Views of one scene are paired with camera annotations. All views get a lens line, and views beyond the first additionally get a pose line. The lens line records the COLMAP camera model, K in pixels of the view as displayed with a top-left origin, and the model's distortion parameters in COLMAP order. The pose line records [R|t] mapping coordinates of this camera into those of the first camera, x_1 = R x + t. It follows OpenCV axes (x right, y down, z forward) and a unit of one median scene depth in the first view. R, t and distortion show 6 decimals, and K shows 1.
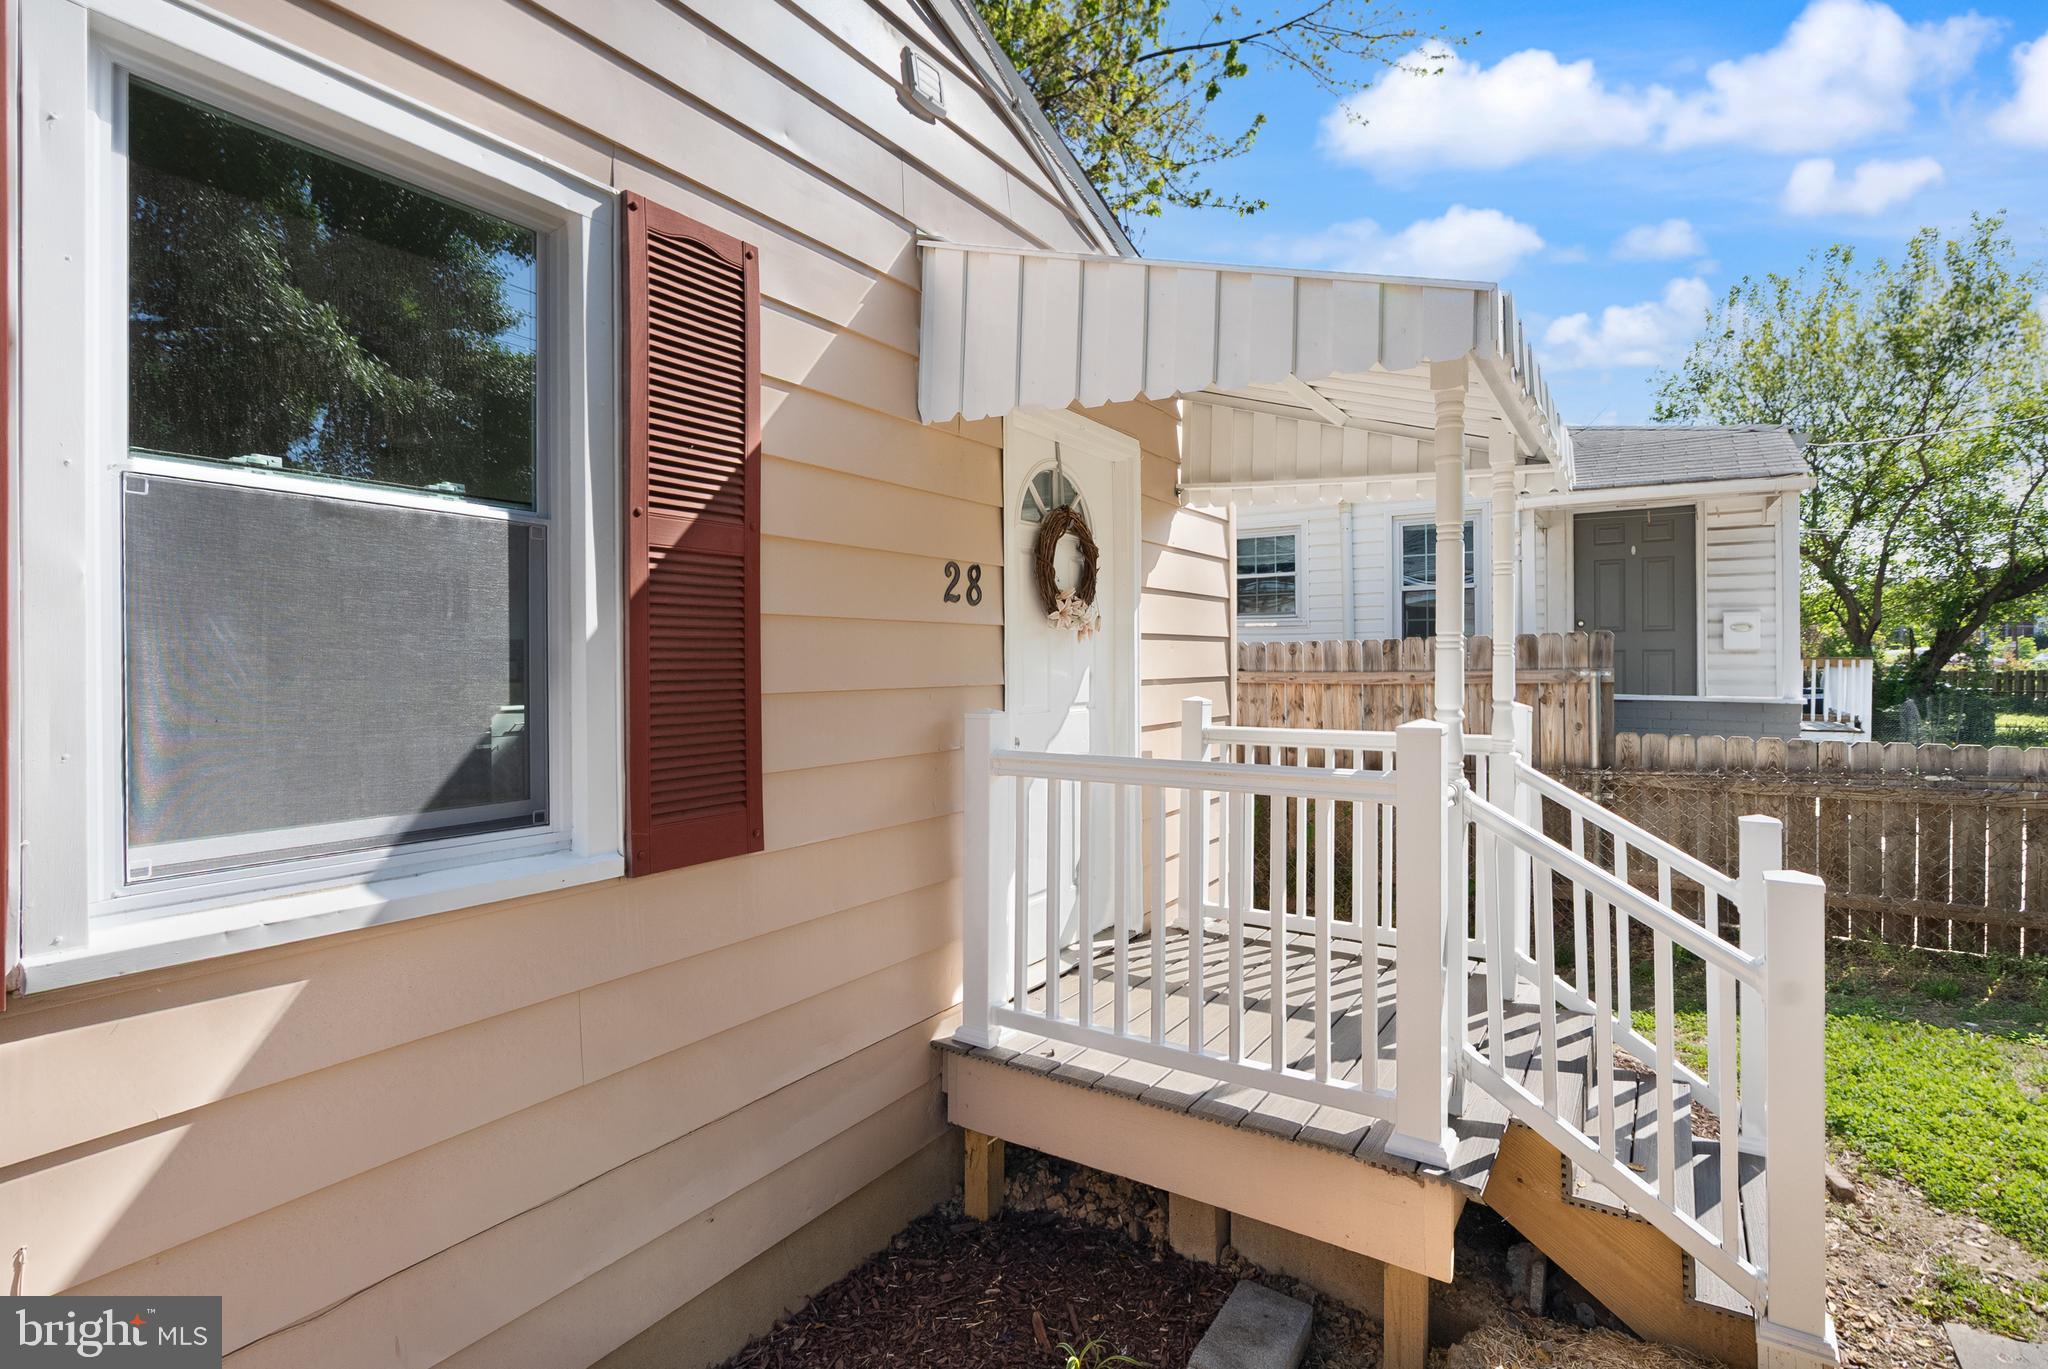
lens RADIAL K [[958.8, 0, 1025.4], [0, 958.8, 667.6], [0, 0, 1]] dist [-0.000268, 0.000483]
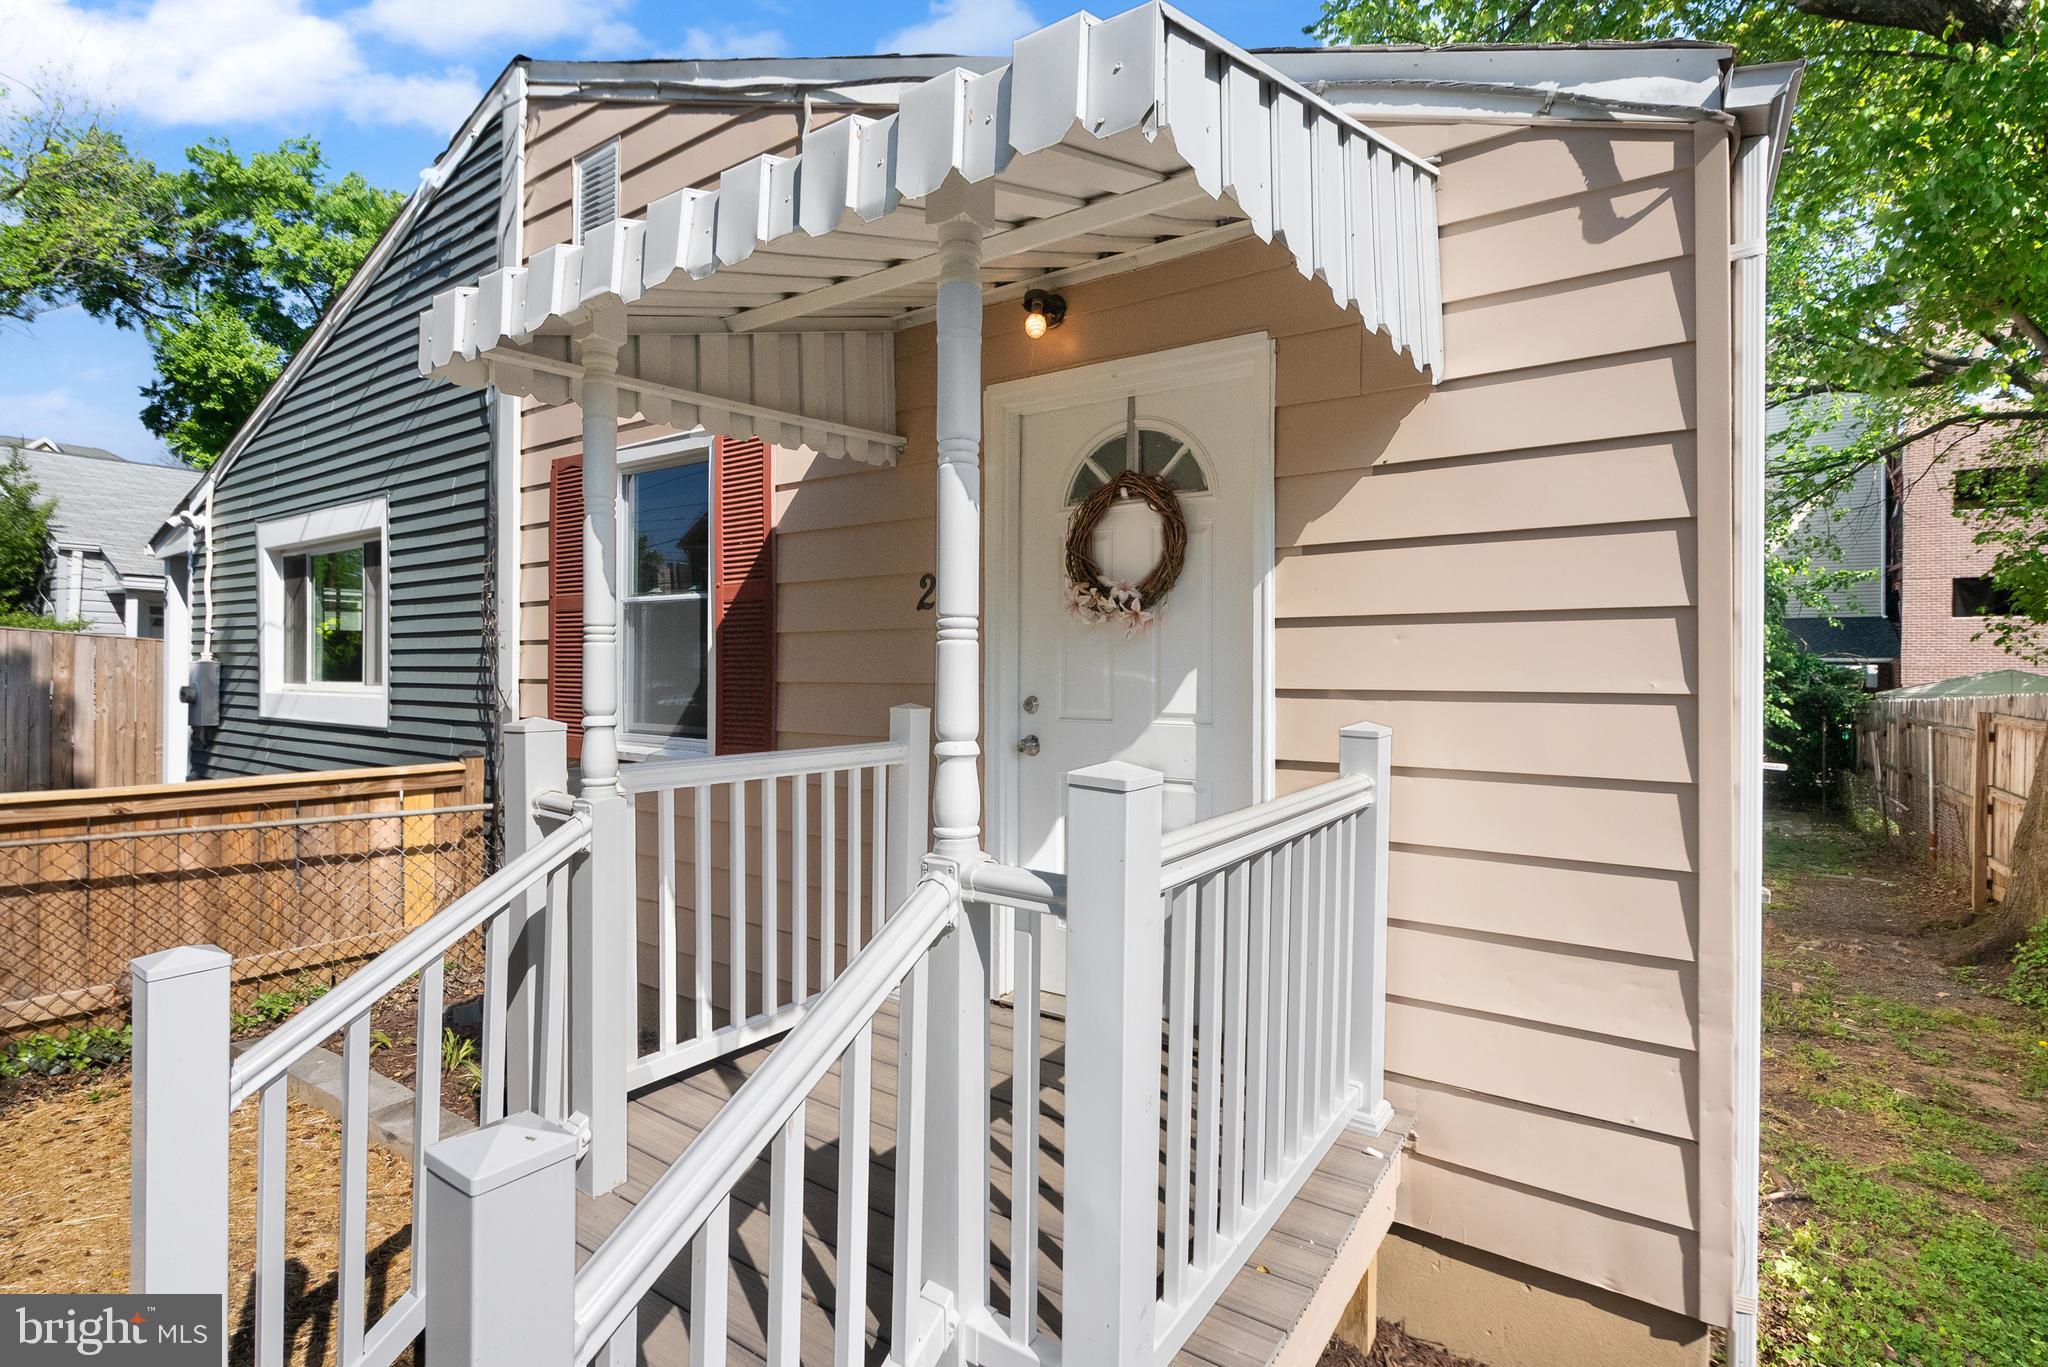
lens RADIAL K [[958.8, 0, 1022.9], [0, 958.8, 673.3], [0, 0, 1]] dist [-0.000268, 0.000483]
pose [[-0.015369, 0.011981, -0.999810, 1.063780], [-0.006795, 0.999904, 0.012087, -0.007477], [0.999859, 0.006979, -0.015286, 1.137557]]
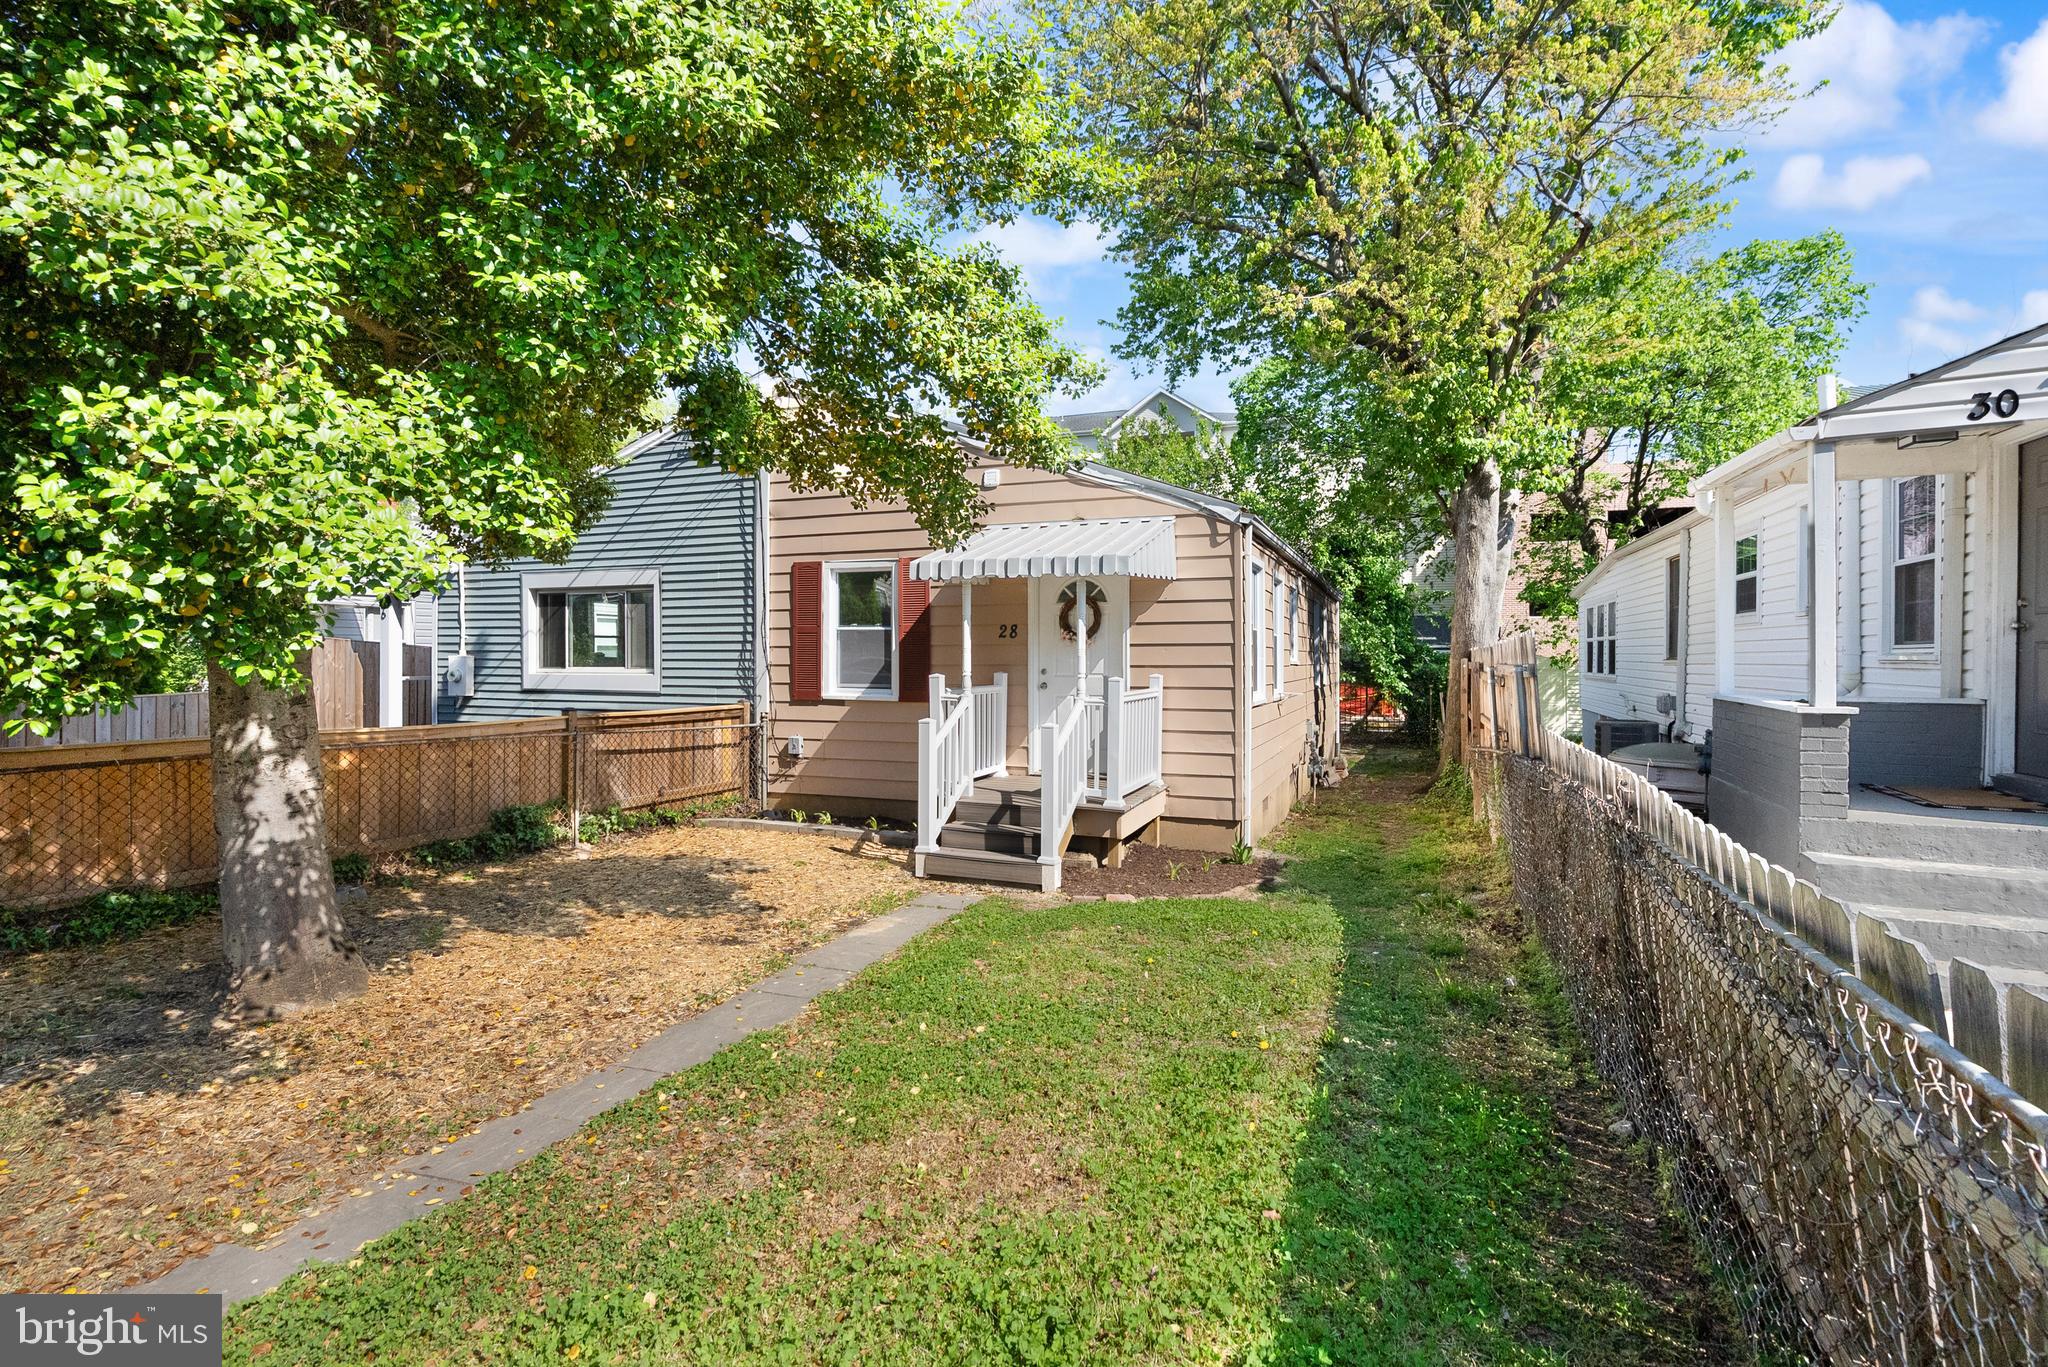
lens RADIAL K [[958.8, 0, 1011.3], [0, 958.8, 675.0], [0, 0, 1]] dist [-0.000268, 0.000483]
pose [[0.203108, 0.024033, -0.978861, 3.006826], [-0.006124, 0.999710, 0.023274, -0.019814], [0.979137, 0.001268, 0.203197, 0.394533]]
